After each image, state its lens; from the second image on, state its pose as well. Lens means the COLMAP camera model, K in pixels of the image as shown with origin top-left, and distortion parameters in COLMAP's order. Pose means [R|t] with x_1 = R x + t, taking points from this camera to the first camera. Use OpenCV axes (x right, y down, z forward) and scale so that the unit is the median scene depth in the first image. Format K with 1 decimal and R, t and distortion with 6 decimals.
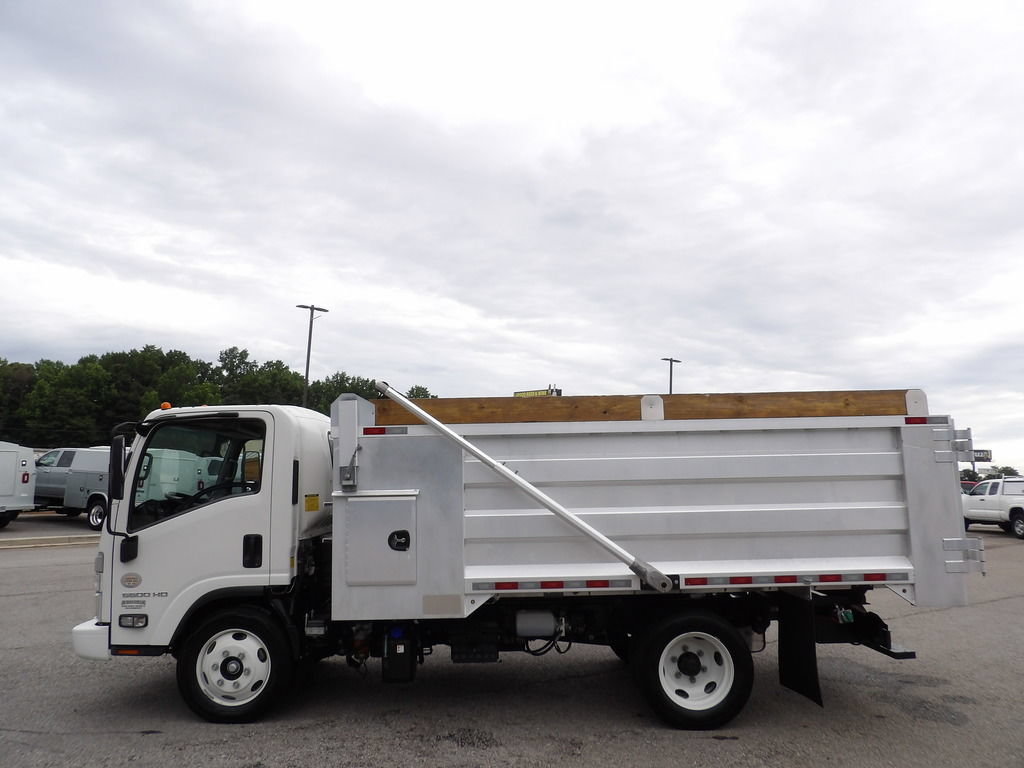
lens RADIAL K [[734.9, 0, 513.8], [0, 734.9, 384.0], [0, 0, 1]] dist [-0.037729, 0.053251]
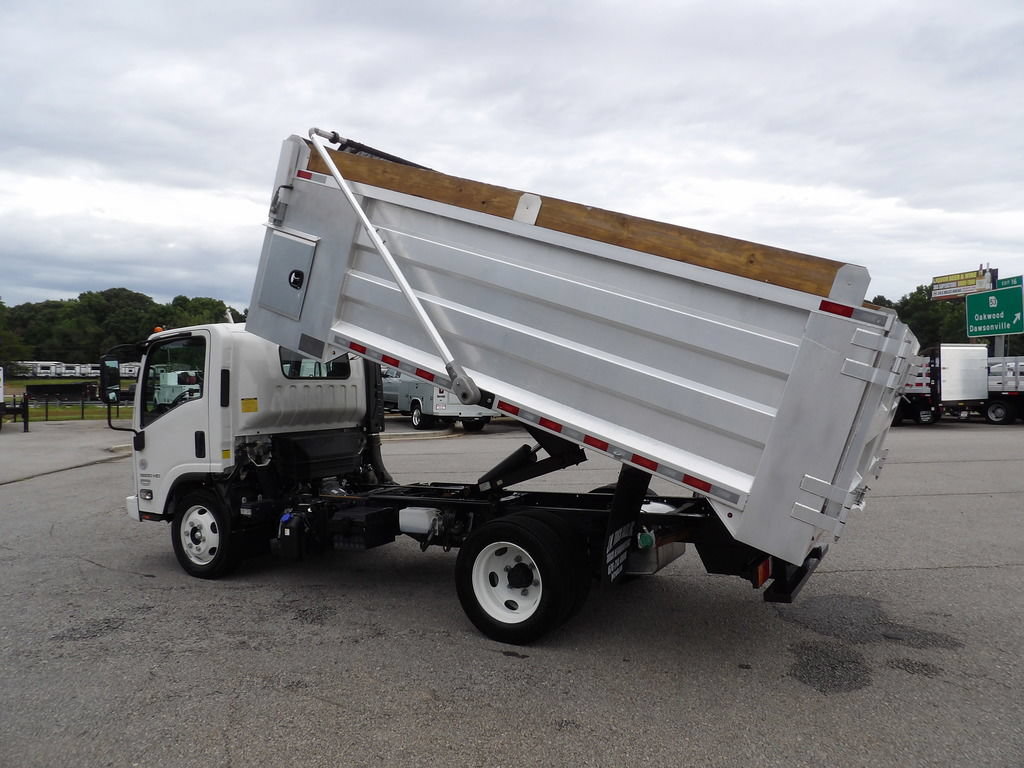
lens RADIAL K [[734.9, 0, 513.8], [0, 734.9, 384.0], [0, 0, 1]] dist [-0.037729, 0.053251]
pose [[0.854264, -0.019873, -0.519459, 0.728901], [0.087571, 0.990490, 0.106120, 0.043560], [0.512410, -0.136144, 0.847880, 0.243311]]
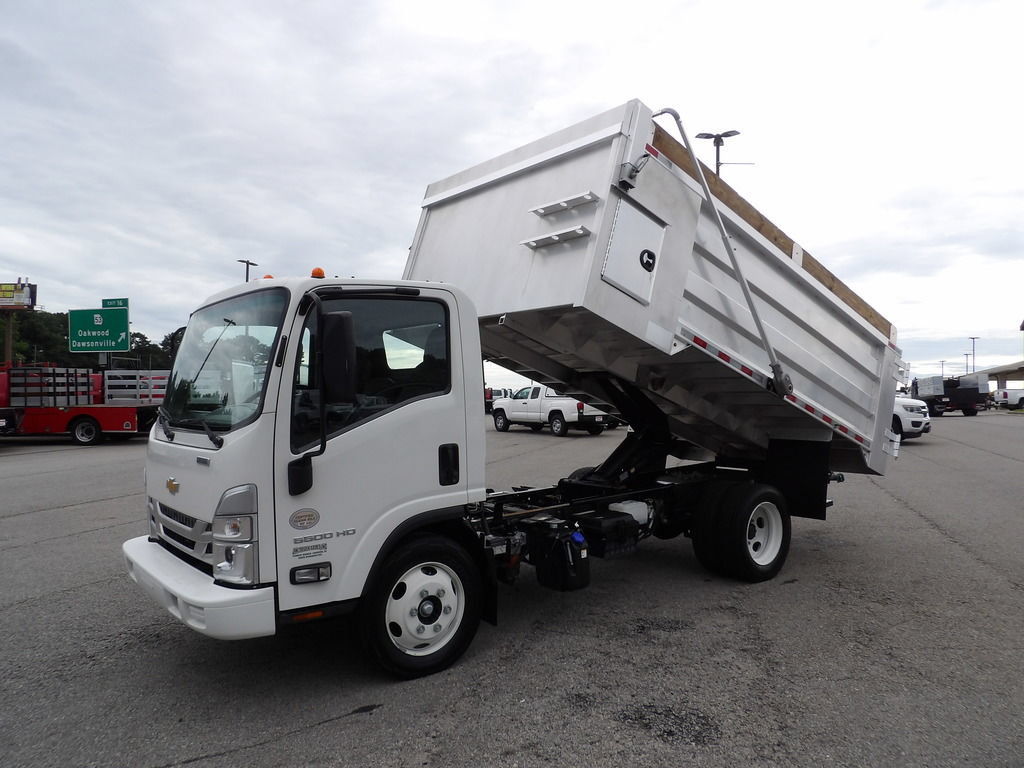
lens RADIAL K [[735.6, 0, 511.7], [0, 735.6, 382.4], [0, 0, 1]] dist [-0.034897, 0.050397]
pose [[0.785879, -0.007528, 0.618334, -0.798215], [-0.066413, 0.993115, 0.096498, 0.056338], [-0.614804, -0.116901, 0.779968, 0.338439]]
